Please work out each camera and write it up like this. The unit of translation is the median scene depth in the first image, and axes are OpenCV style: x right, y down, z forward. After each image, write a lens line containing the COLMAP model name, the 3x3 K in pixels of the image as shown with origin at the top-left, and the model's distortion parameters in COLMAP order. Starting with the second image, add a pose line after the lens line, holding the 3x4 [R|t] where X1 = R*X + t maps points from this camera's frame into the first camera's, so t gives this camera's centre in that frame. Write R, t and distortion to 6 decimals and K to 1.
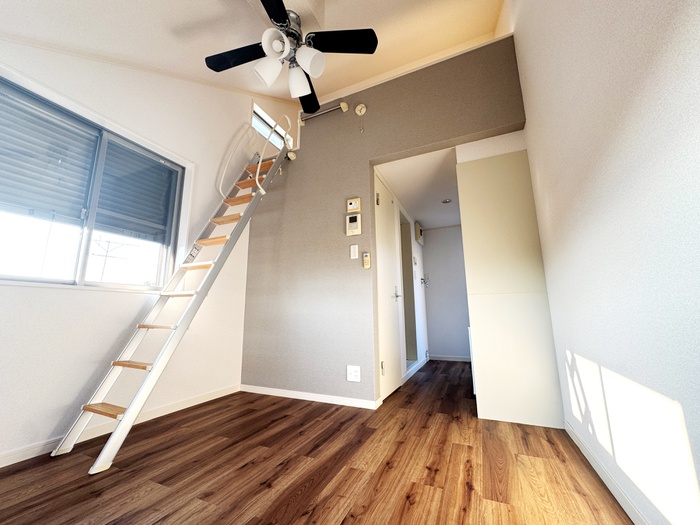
lens RADIAL K [[279.2, 0, 348.7], [0, 279.2, 263.2], [0, 0, 1]] dist [-0.003185, -0.000155]
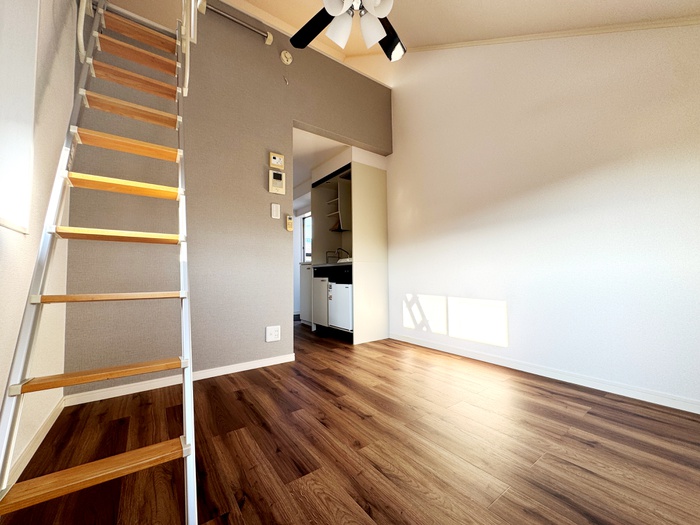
lens RADIAL K [[279.2, 0, 348.7], [0, 279.2, 263.2], [0, 0, 1]] dist [-0.003185, -0.000155]
pose [[0.491854, 0.040667, 0.869727, -0.889846], [-0.149914, 0.987946, 0.038586, 0.079267], [-0.857674, -0.149364, 0.492022, 0.377632]]
